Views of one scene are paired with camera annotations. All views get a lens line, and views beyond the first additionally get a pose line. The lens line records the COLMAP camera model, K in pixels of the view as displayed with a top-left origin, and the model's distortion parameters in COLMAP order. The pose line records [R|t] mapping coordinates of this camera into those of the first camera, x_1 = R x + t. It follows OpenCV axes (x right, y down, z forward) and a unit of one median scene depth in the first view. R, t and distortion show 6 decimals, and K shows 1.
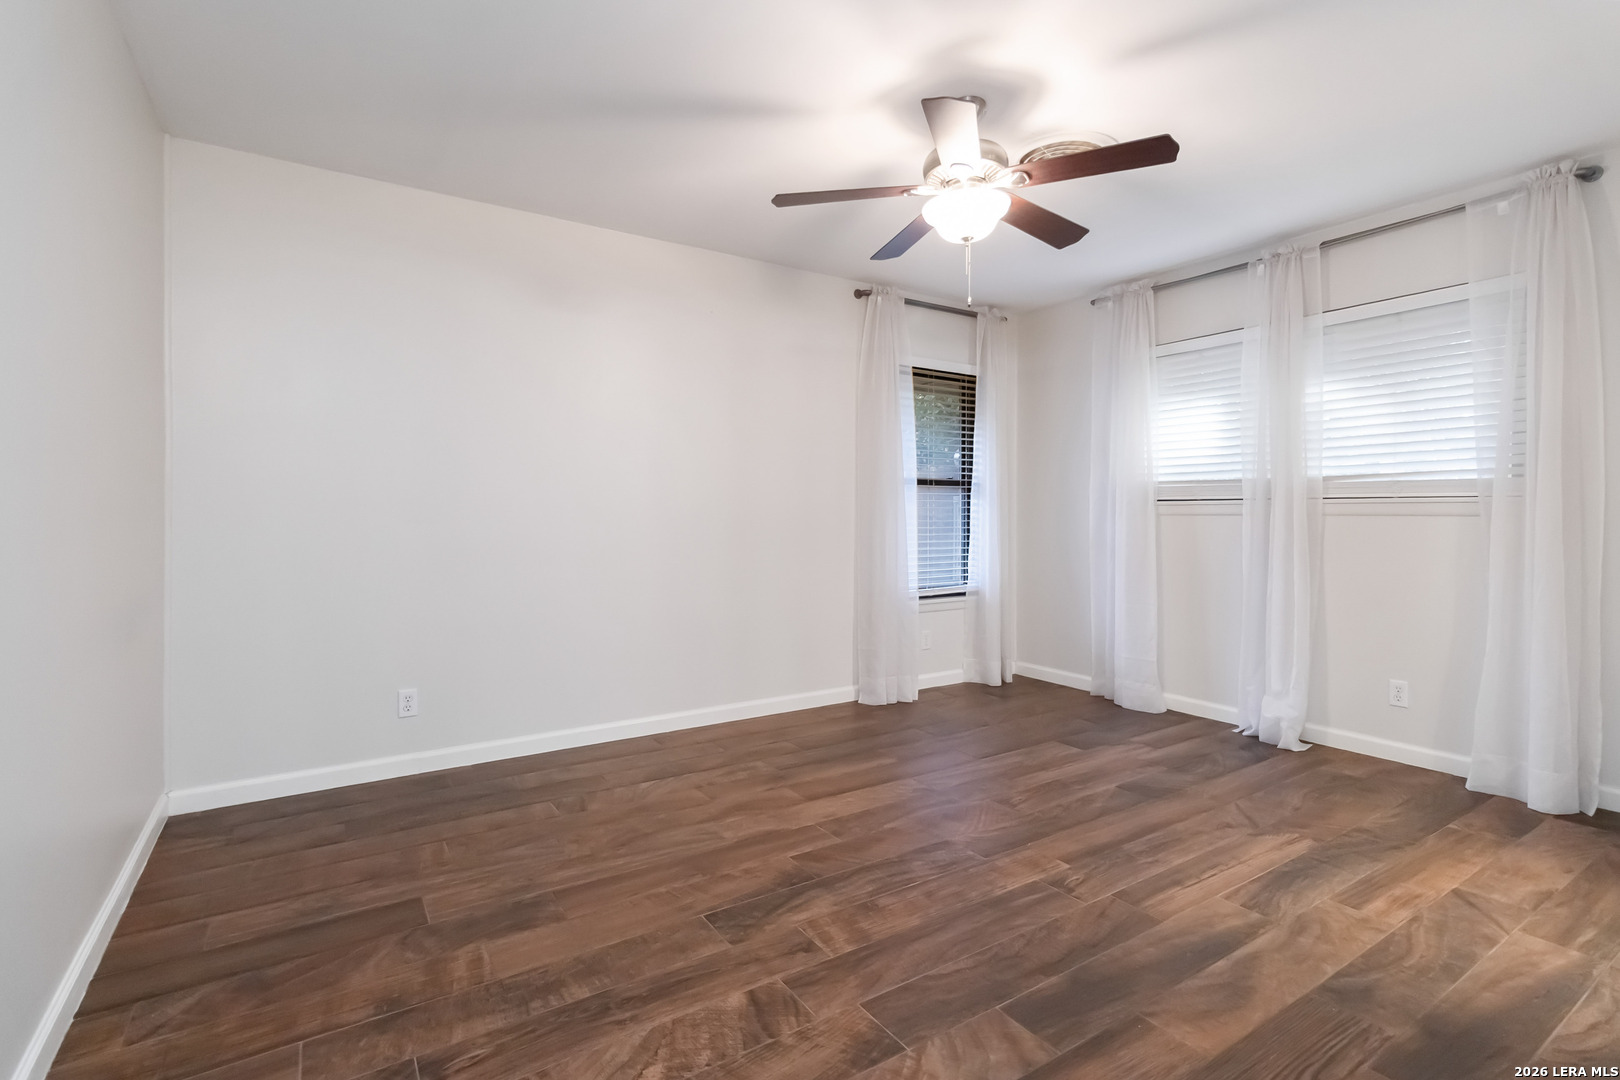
lens RADIAL K [[756.6, 0, 819.5], [0, 756.6, 509.3], [0, 0, 1]] dist [0.000609, 0.000091]
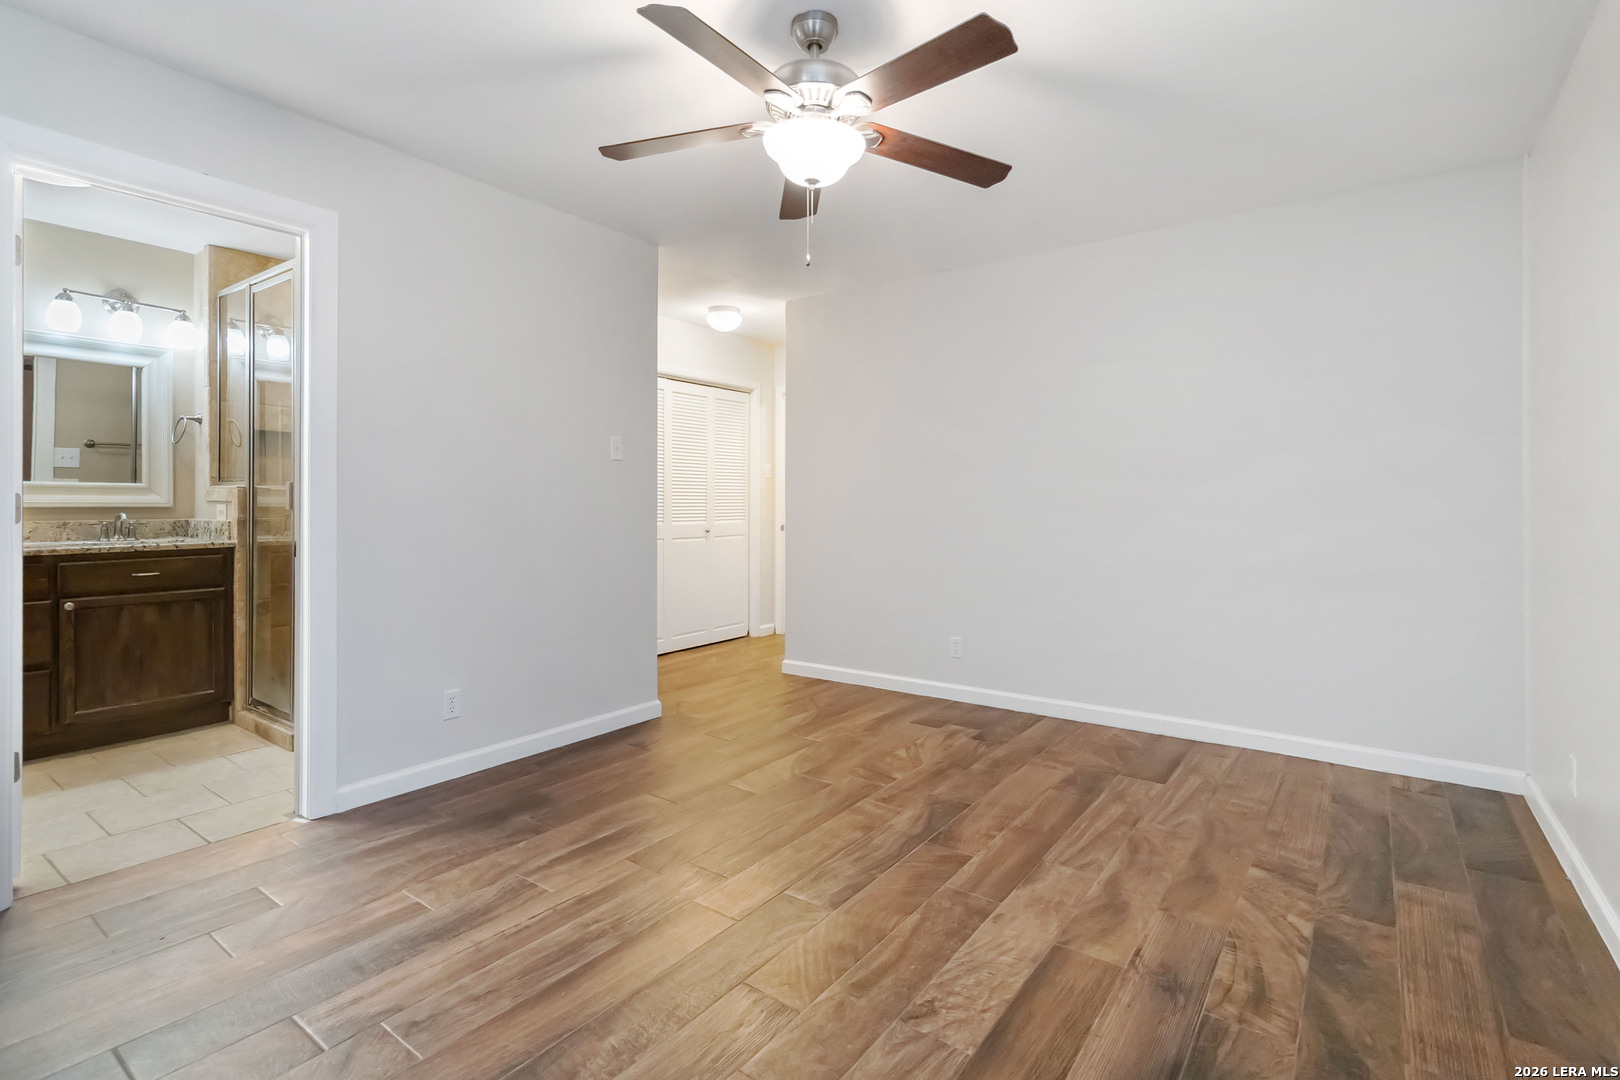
lens RADIAL K [[756.6, 0, 819.5], [0, 756.6, 509.3], [0, 0, 1]] dist [0.000609, 0.000091]
pose [[-0.934842, -0.003179, -0.355049, 0.558707], [-0.005958, 0.999960, 0.006736, 0.002137], [0.355013, 0.008412, -0.934823, 2.066748]]
